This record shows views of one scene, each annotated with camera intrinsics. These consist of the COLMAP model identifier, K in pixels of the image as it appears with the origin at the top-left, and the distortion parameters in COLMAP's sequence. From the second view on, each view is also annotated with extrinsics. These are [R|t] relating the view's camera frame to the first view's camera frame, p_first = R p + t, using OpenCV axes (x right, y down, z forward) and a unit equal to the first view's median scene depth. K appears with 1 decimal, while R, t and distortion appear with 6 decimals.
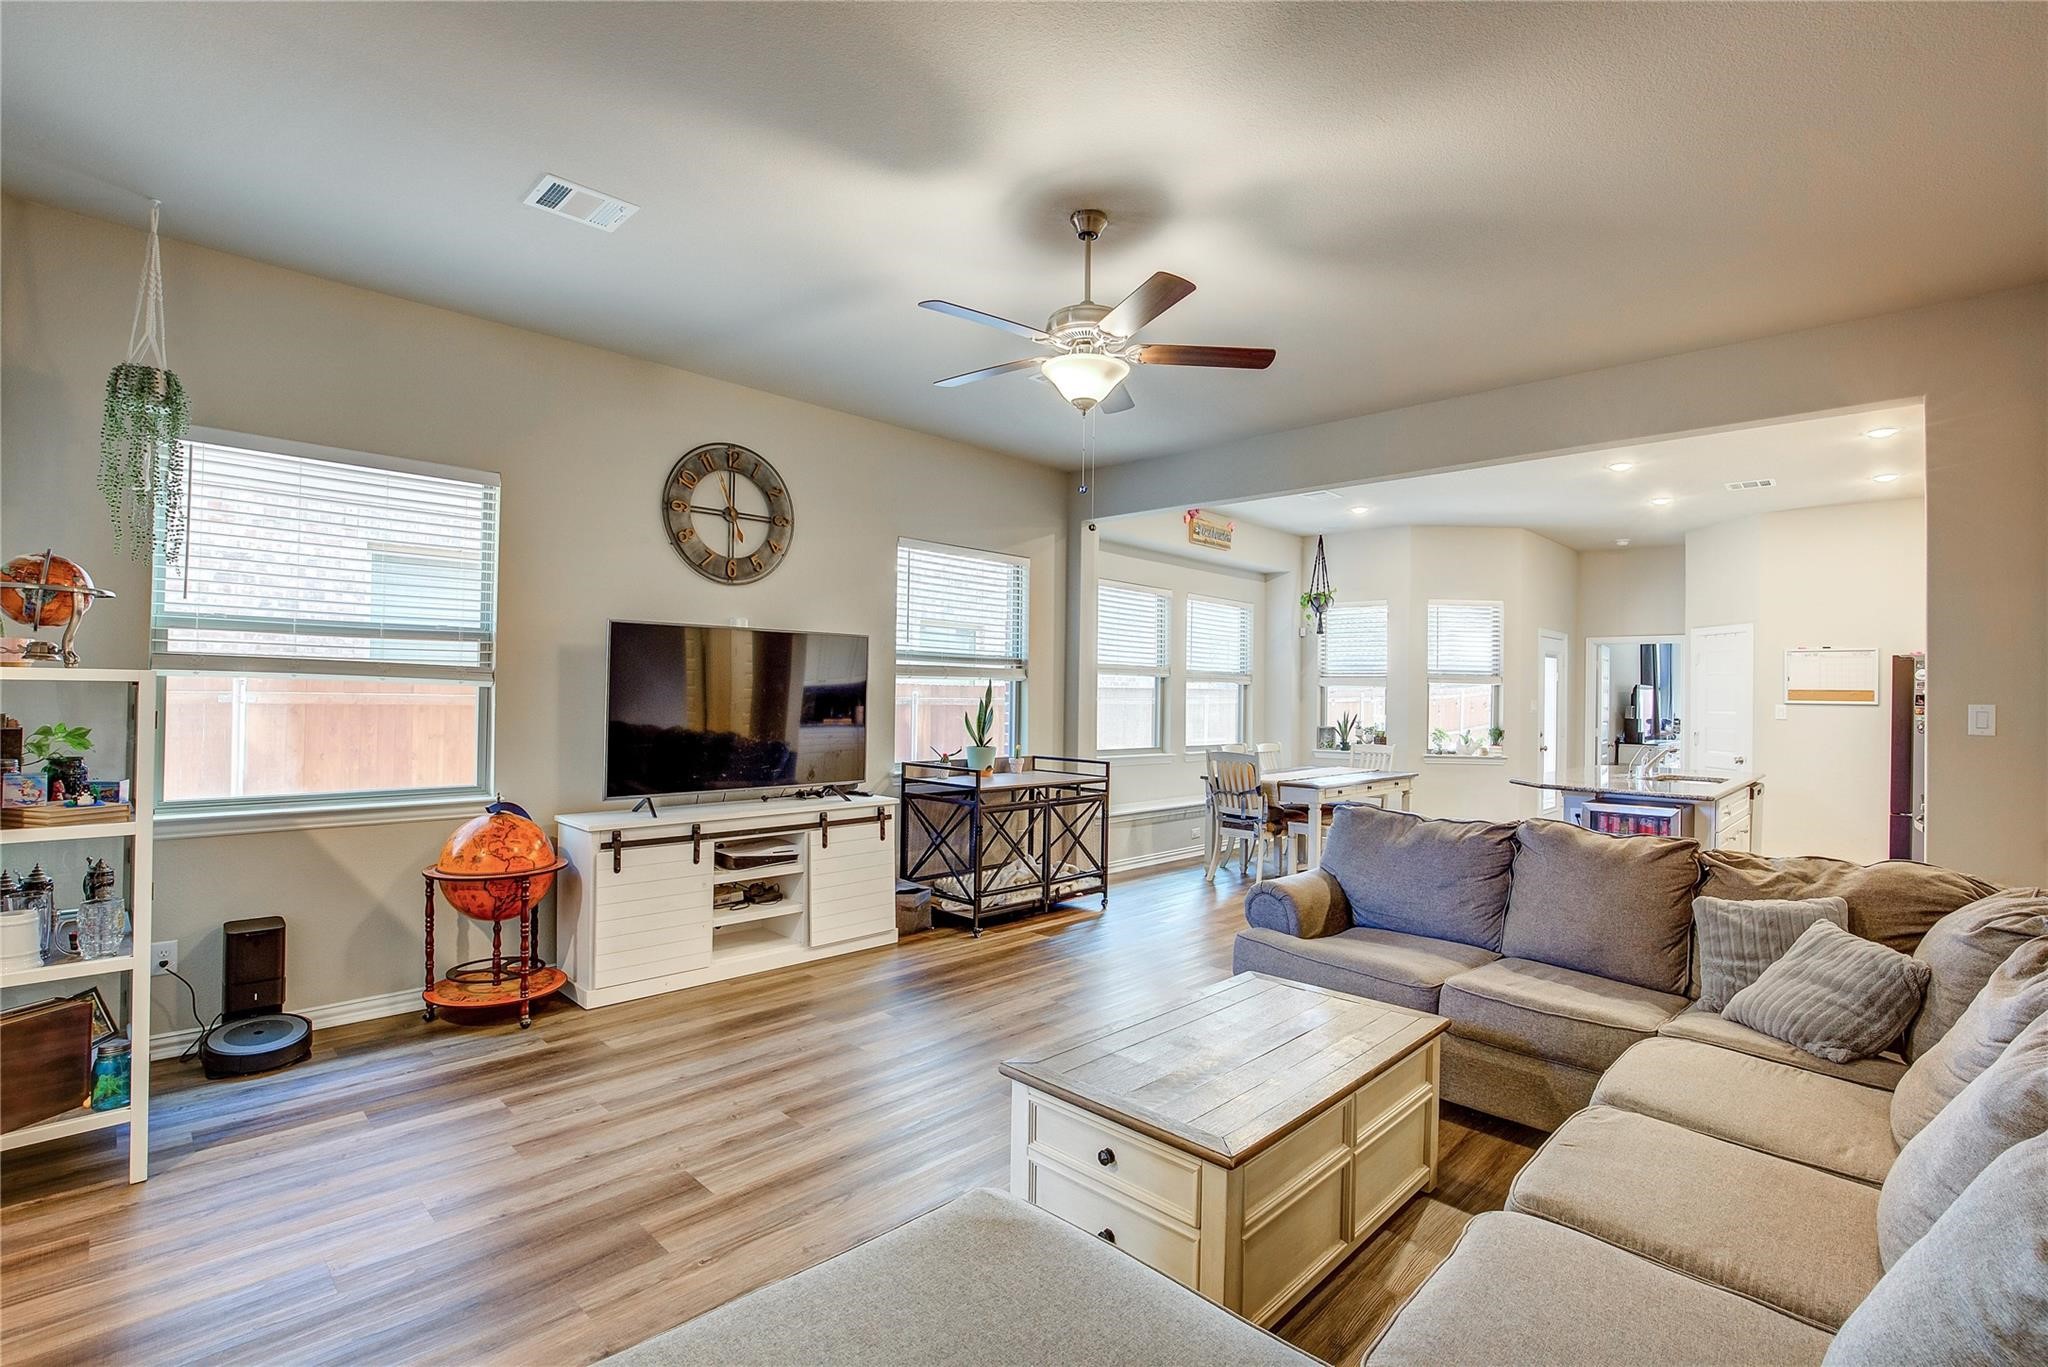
lens RADIAL K [[941.0, 0, 1022.6], [0, 941.0, 677.2], [0, 0, 1]] dist [-0.035677, 0.006072]
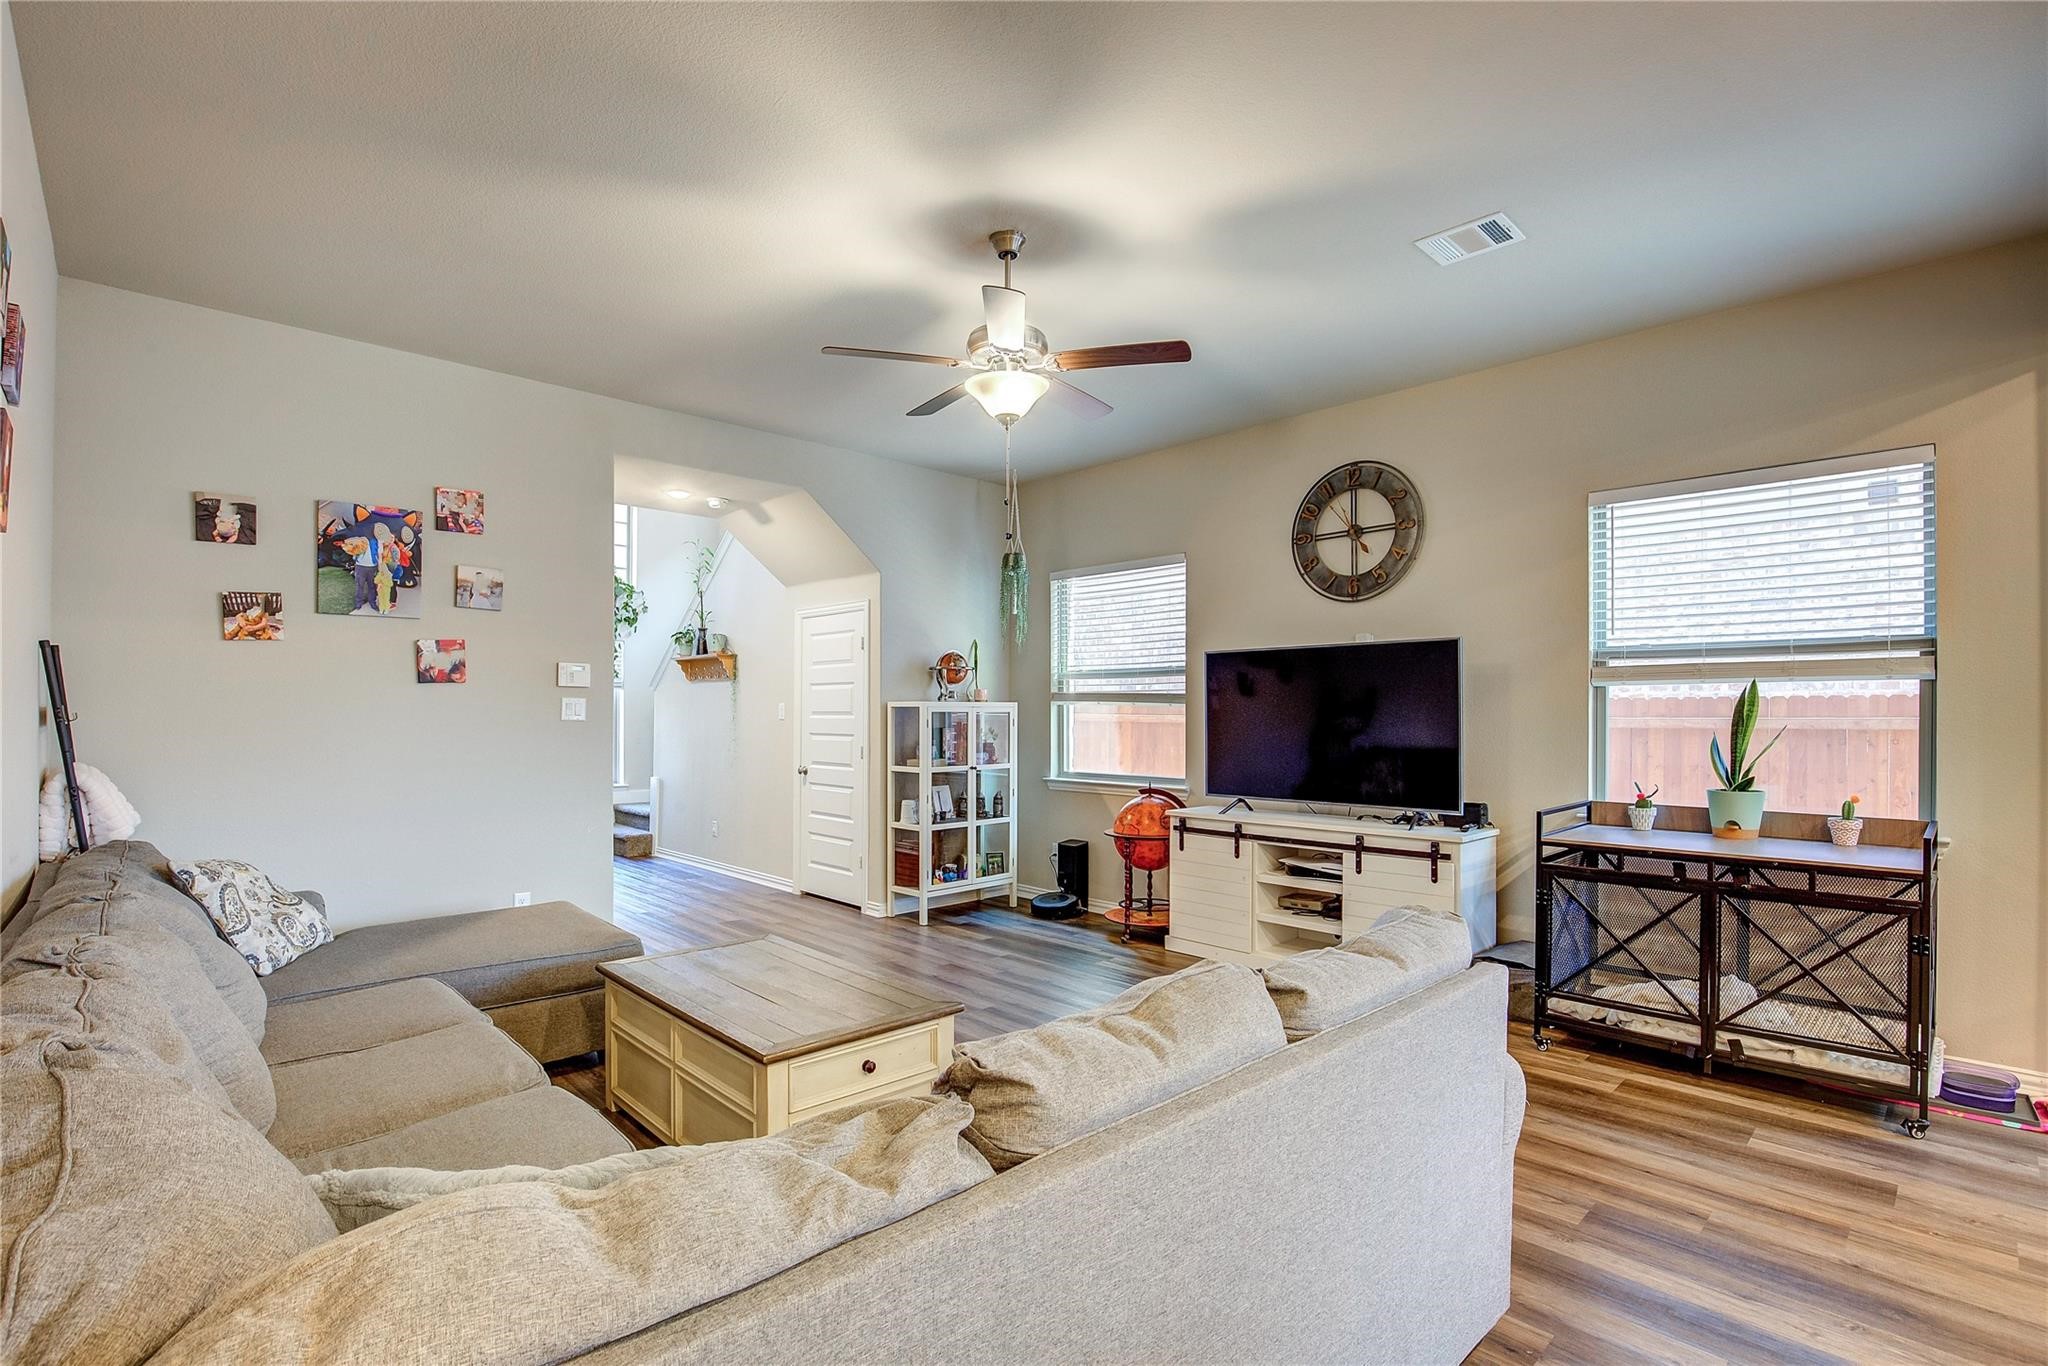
lens RADIAL K [[941.0, 0, 1021.0], [0, 941.0, 714.7], [0, 0, 1]] dist [-0.035677, 0.006072]
pose [[-0.036351, -0.015633, -0.999217, 0.460881], [0.013795, 0.999775, -0.016144, 0.022218], [0.999244, -0.014371, -0.036127, 0.444253]]
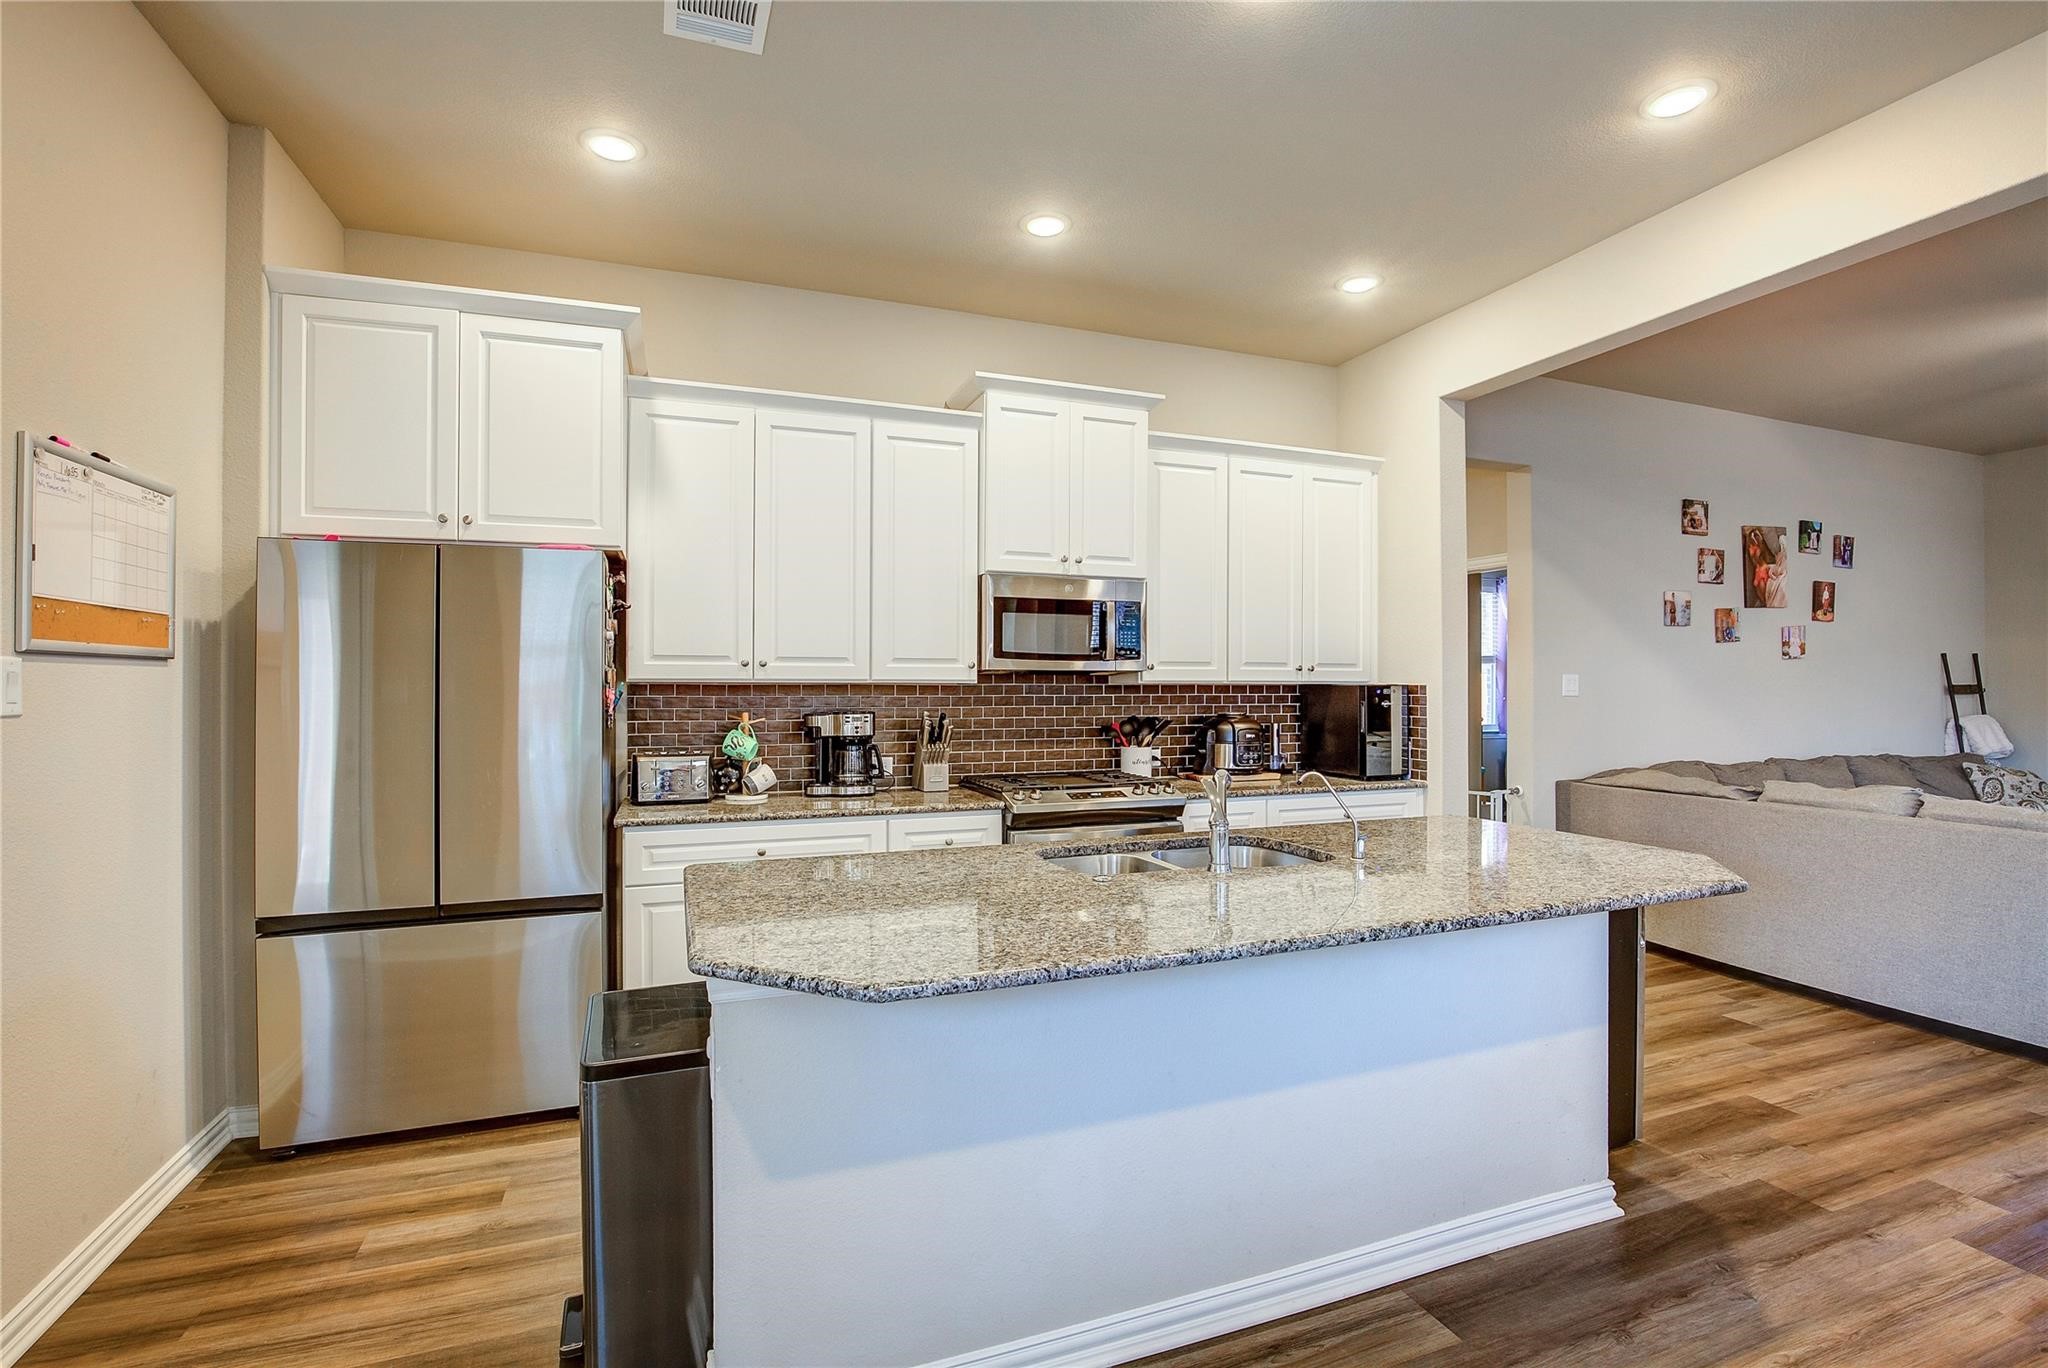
lens RADIAL K [[941.0, 0, 1030.4], [0, 941.0, 669.2], [0, 0, 1]] dist [-0.035677, 0.006072]
pose [[-0.907295, -0.012578, 0.420306, 0.478135], [-0.025255, 0.999378, -0.024608, 0.032947], [-0.419735, -0.032942, -0.907049, 1.107236]]
